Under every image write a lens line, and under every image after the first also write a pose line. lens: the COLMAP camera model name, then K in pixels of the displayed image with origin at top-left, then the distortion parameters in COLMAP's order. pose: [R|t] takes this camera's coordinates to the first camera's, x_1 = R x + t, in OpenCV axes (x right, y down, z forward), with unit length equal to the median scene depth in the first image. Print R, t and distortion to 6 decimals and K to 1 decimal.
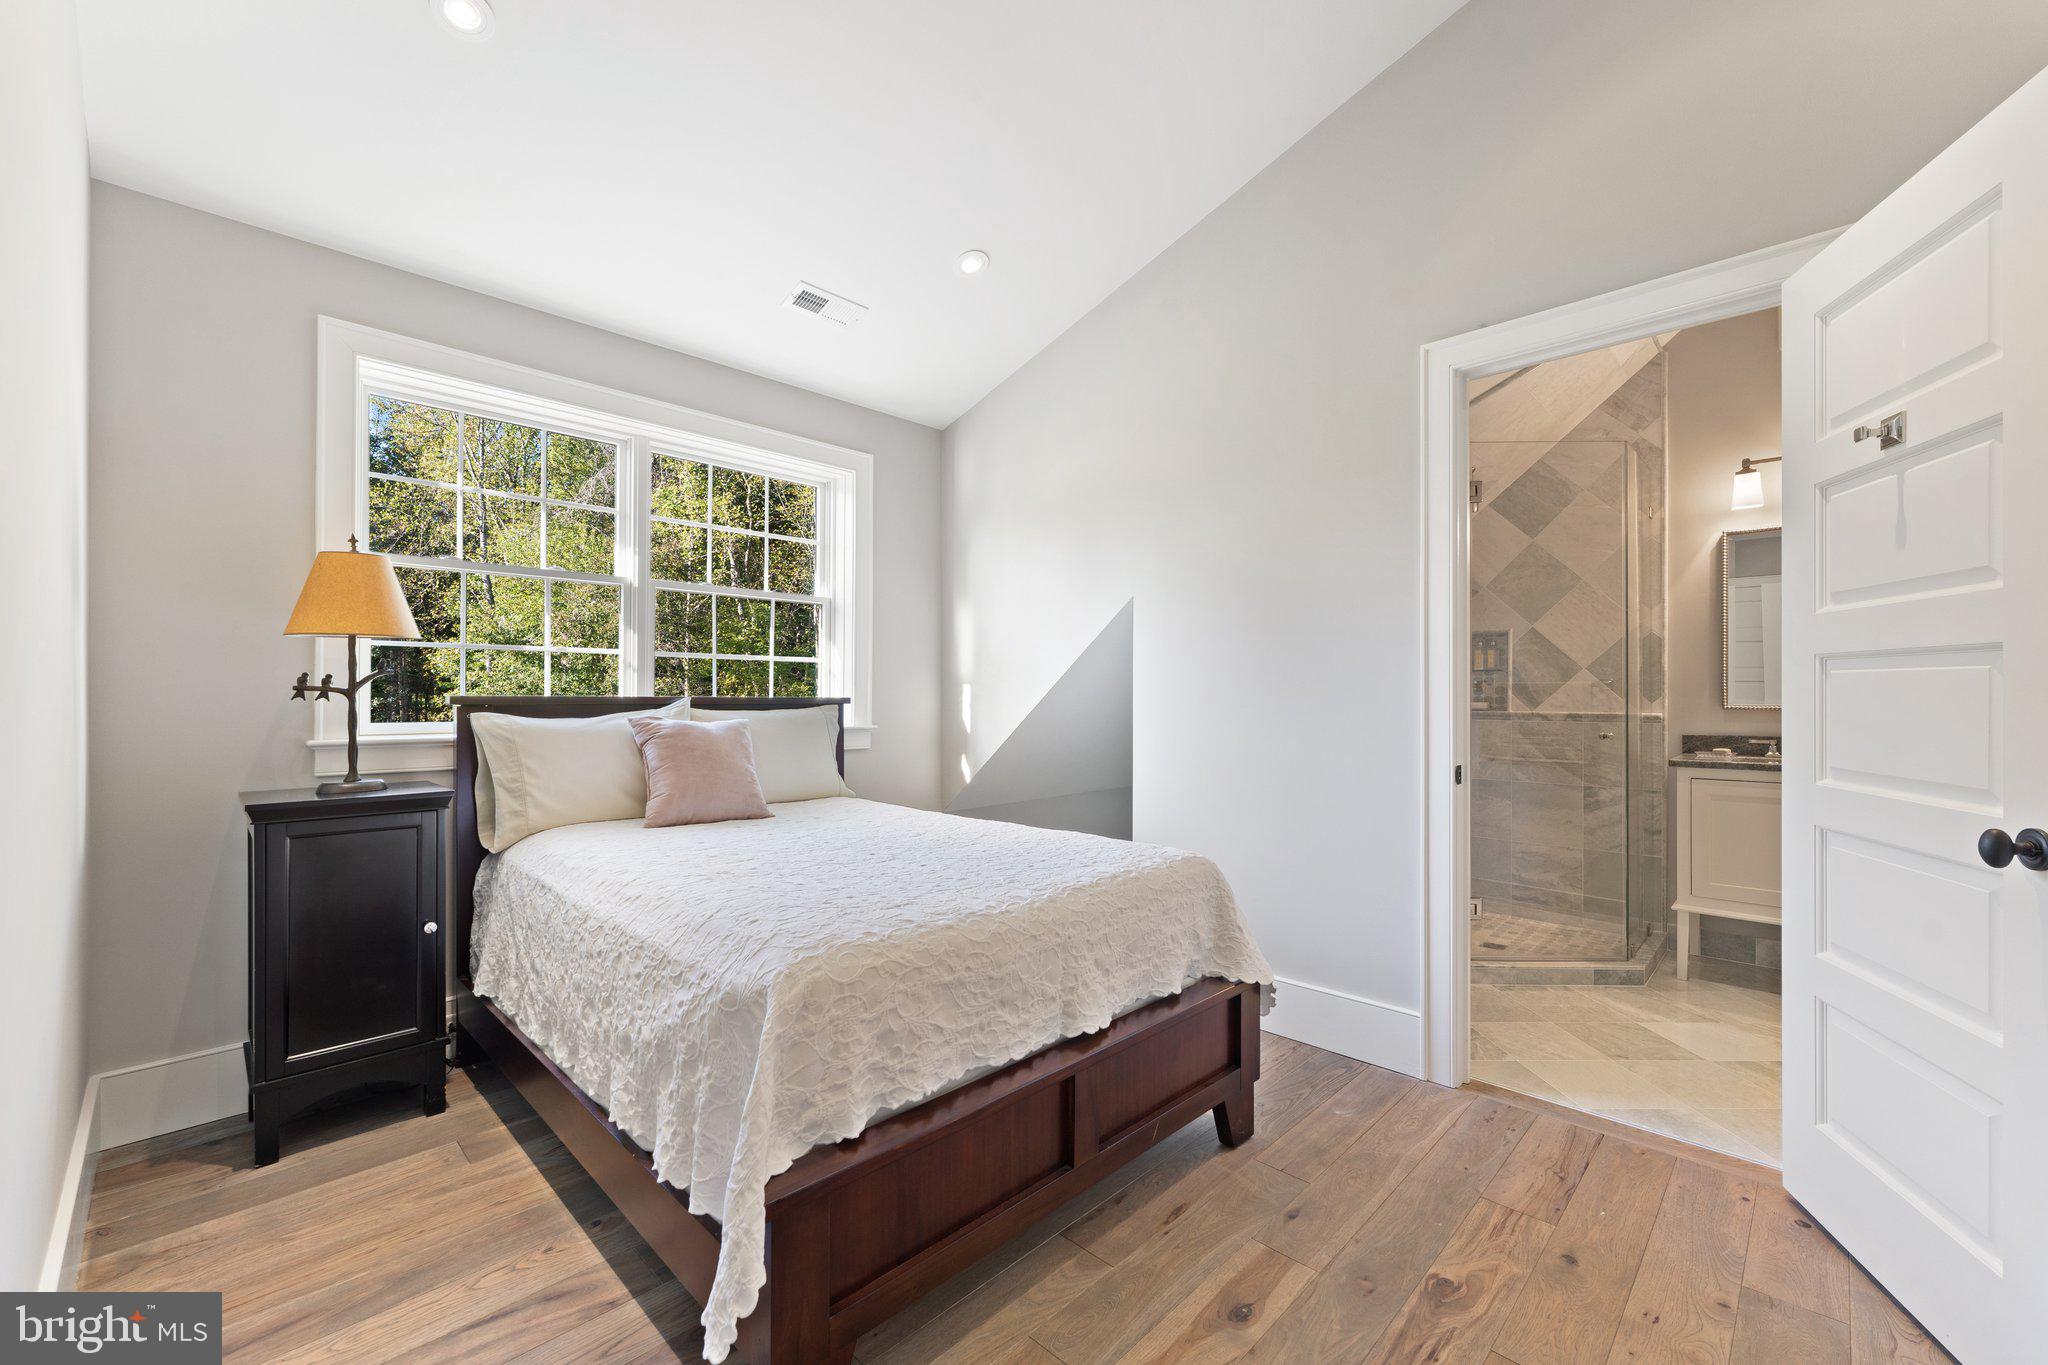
lens RADIAL K [[831.1, 0, 1016.2], [0, 831.1, 695.0], [0, 0, 1]] dist [0.002019, -0.000151]
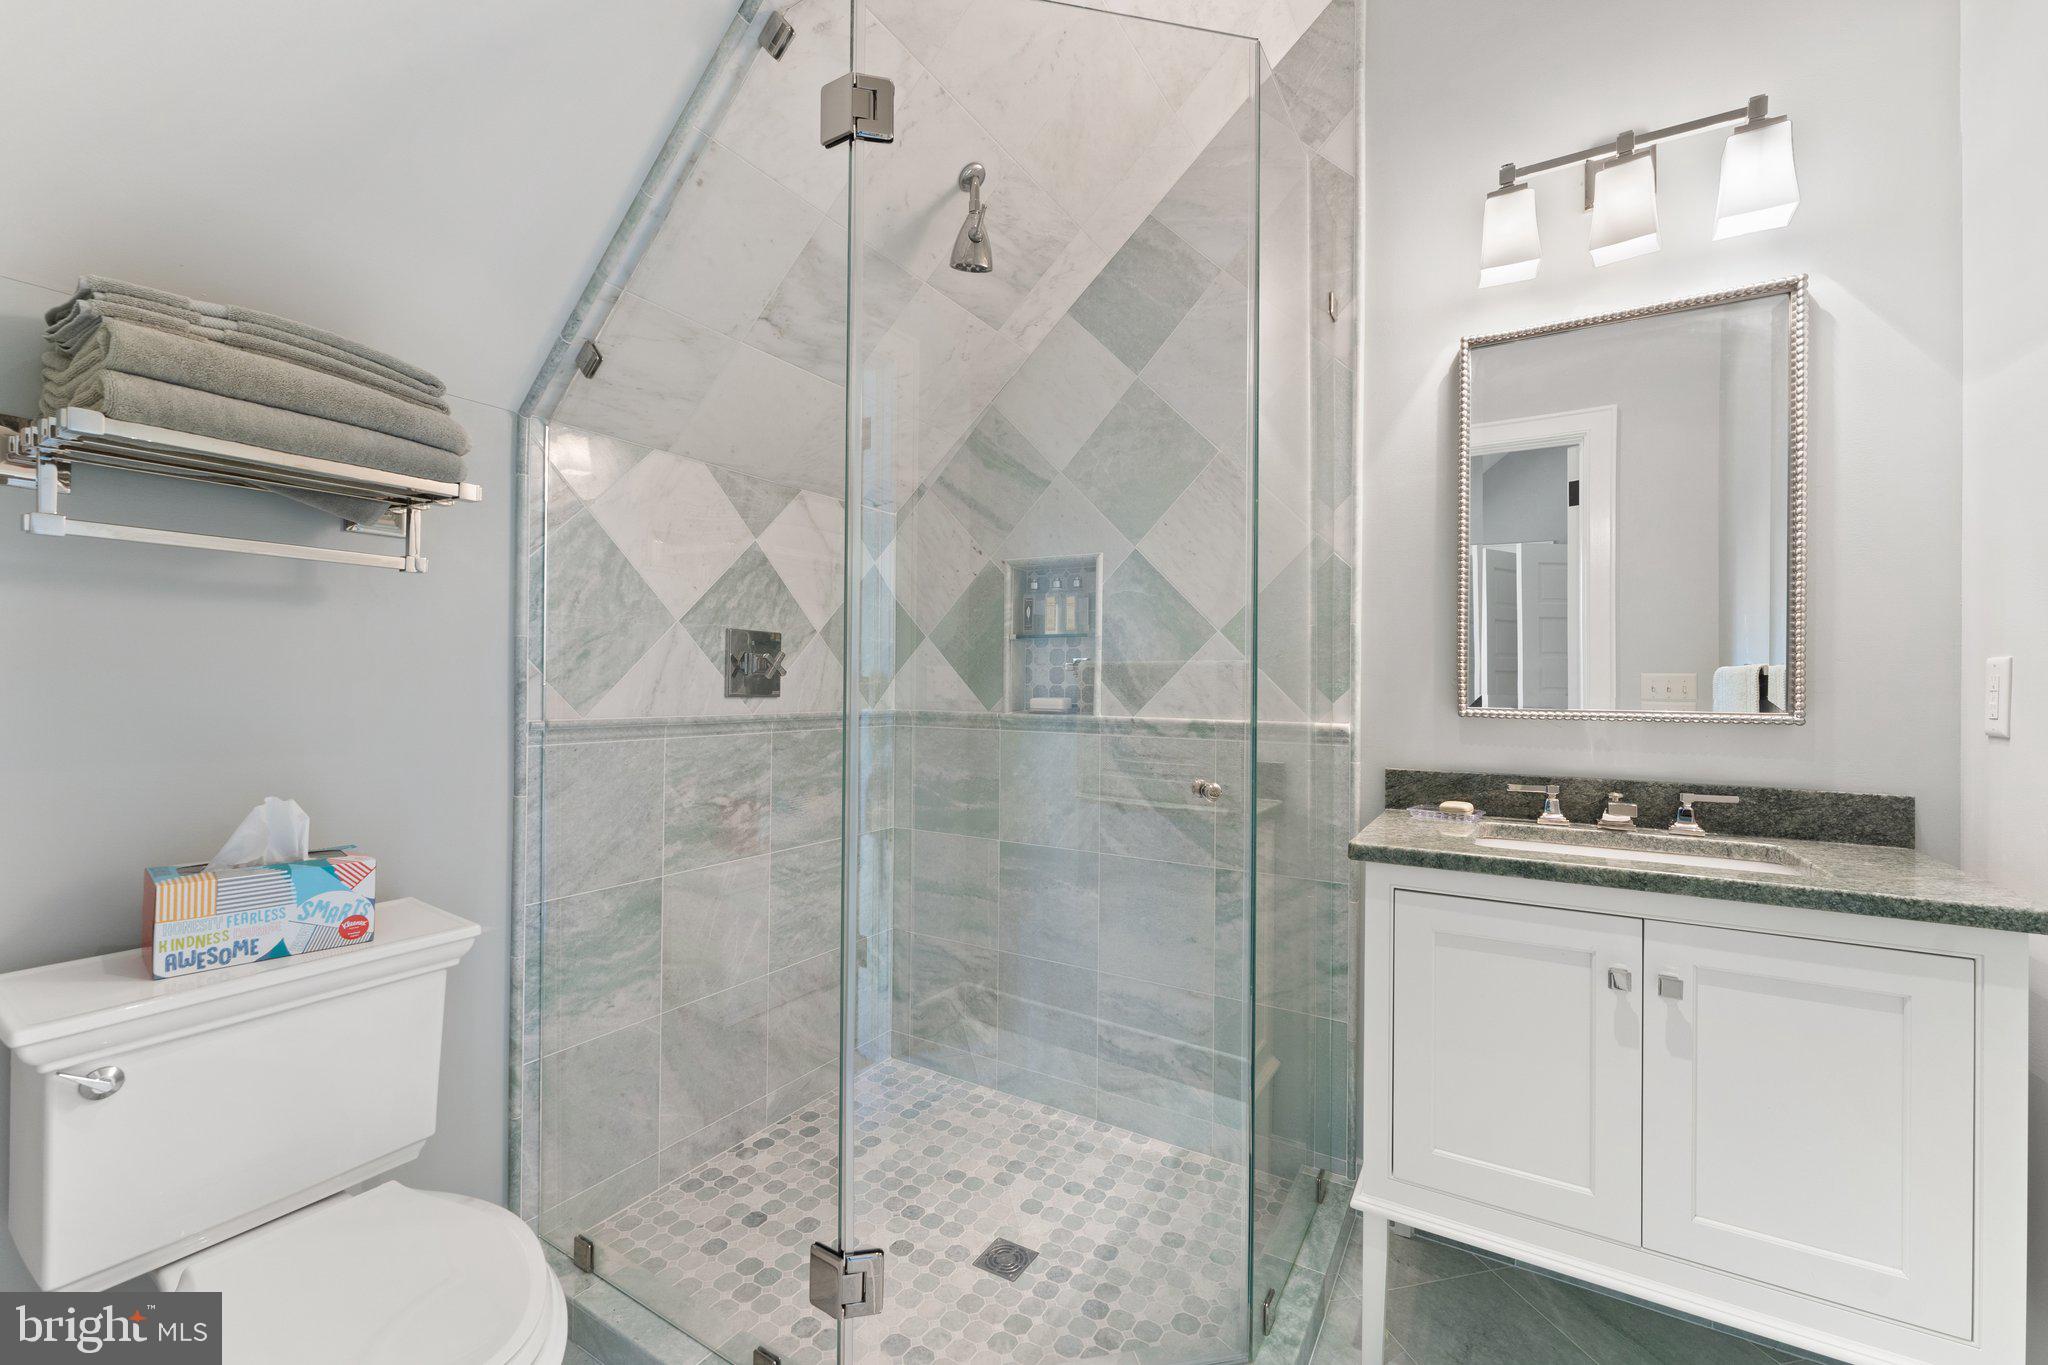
lens RADIAL K [[831.1, 0, 1028.1], [0, 831.1, 679.9], [0, 0, 1]] dist [0.002019, -0.000151]
pose [[0.971847, 0.010844, 0.235364, 0.477327], [-0.009782, 0.999936, -0.005679, 0.001027], [-0.235411, 0.003217, 0.971891, 0.571000]]
